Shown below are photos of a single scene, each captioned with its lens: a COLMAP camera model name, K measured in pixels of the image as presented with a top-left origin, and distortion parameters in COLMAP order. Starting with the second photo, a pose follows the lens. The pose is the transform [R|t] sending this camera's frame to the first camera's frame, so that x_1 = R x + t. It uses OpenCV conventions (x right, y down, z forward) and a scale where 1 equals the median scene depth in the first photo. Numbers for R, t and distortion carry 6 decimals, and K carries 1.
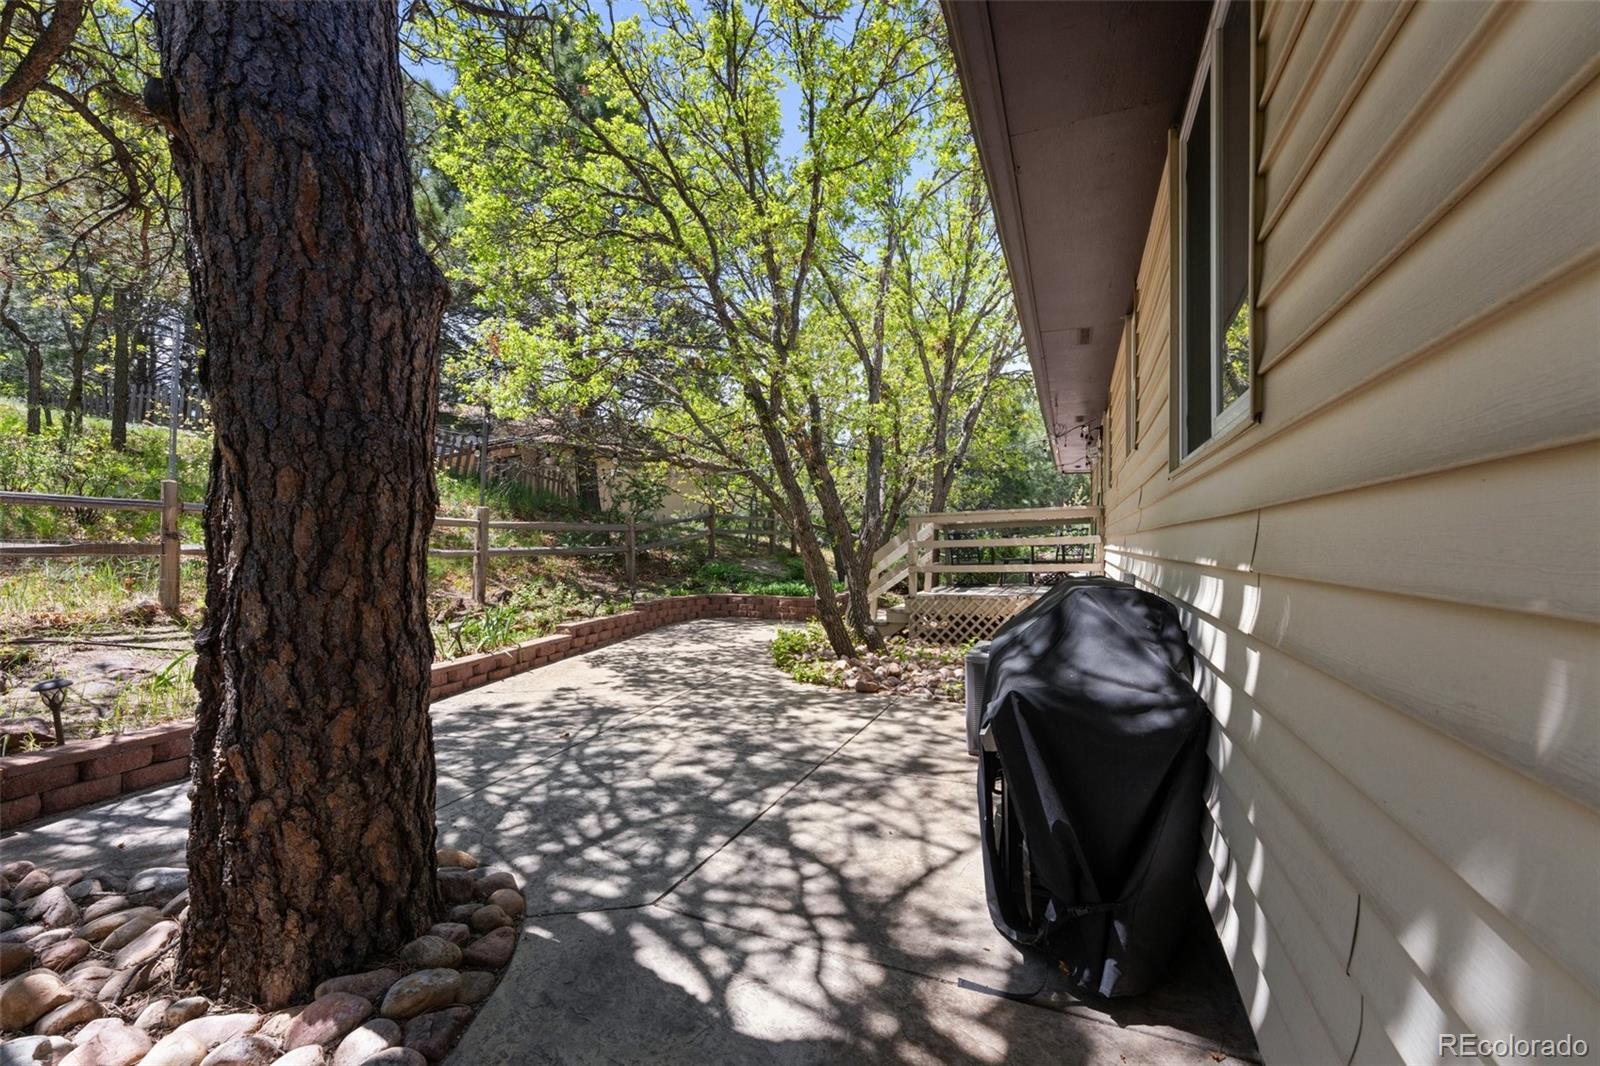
lens RADIAL K [[652.9, 0, 799.8], [0, 652.9, 539.6], [0, 0, 1]] dist [-0.003027, 0.000114]
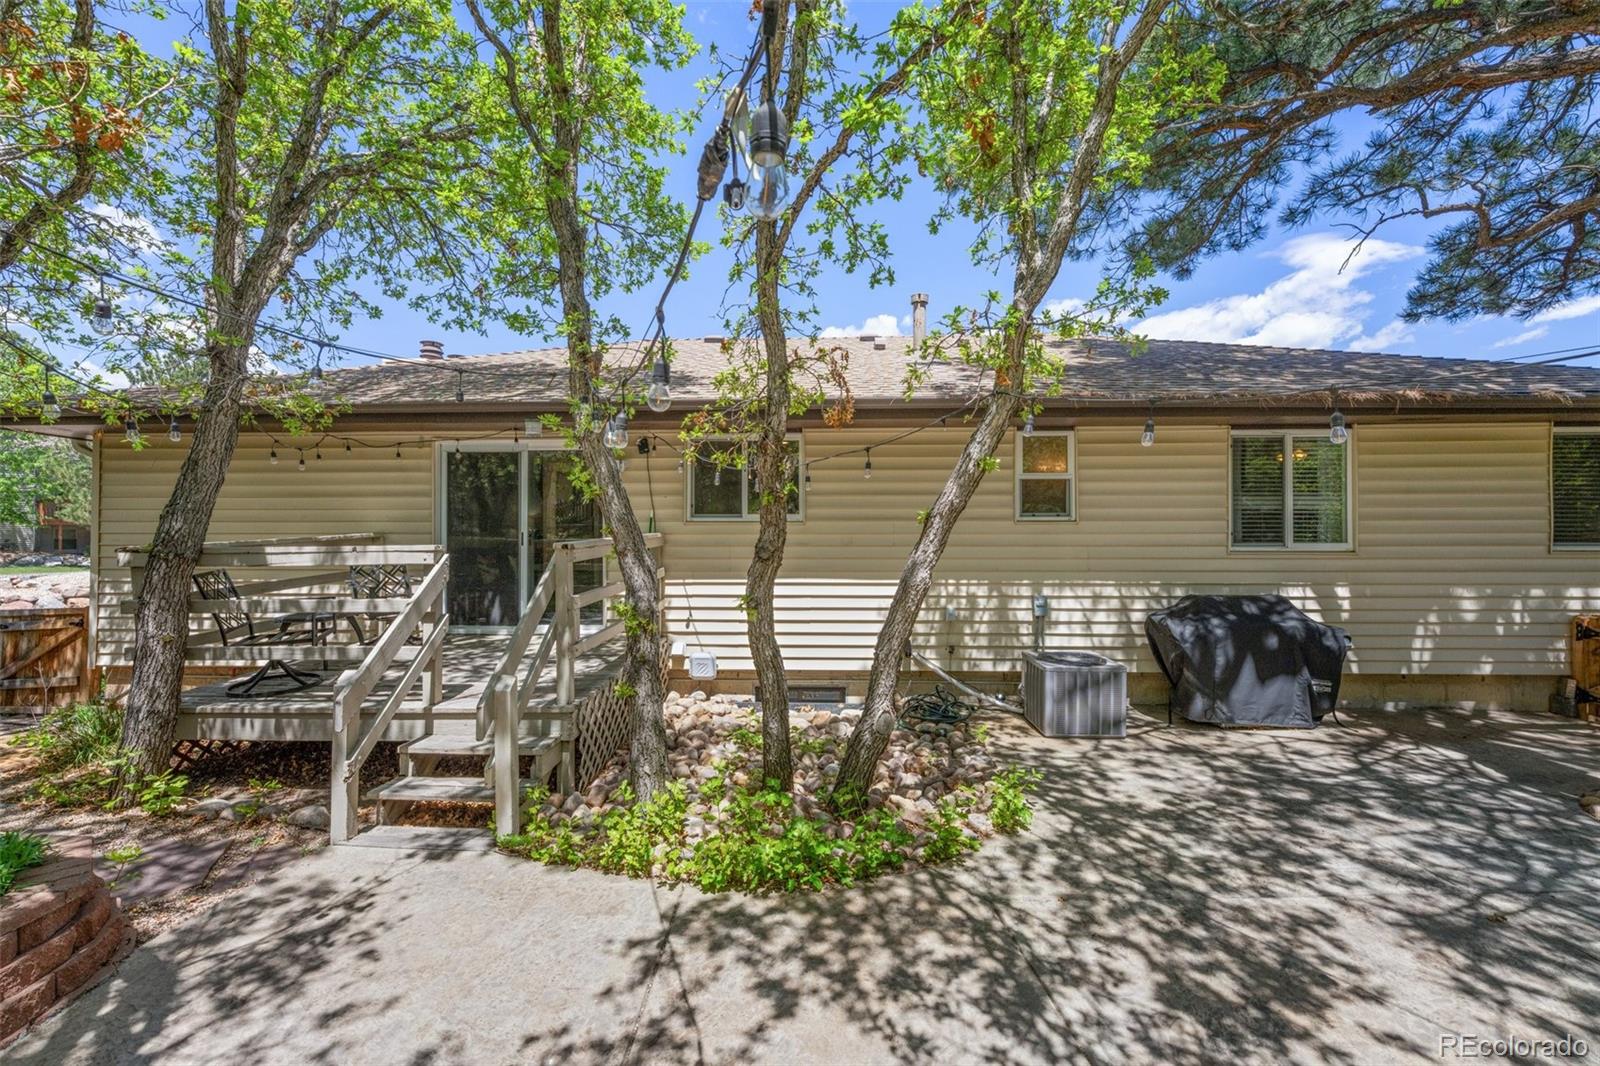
lens RADIAL K [[652.9, 0, 800.0], [0, 652.9, 529.8], [0, 0, 1]] dist [-0.003027, 0.000114]
pose [[-0.355349, -0.000562, 0.934734, -0.683151], [-0.006440, 0.999978, -0.001847, -0.089255], [-0.934712, -0.006676, -0.355344, 1.884074]]
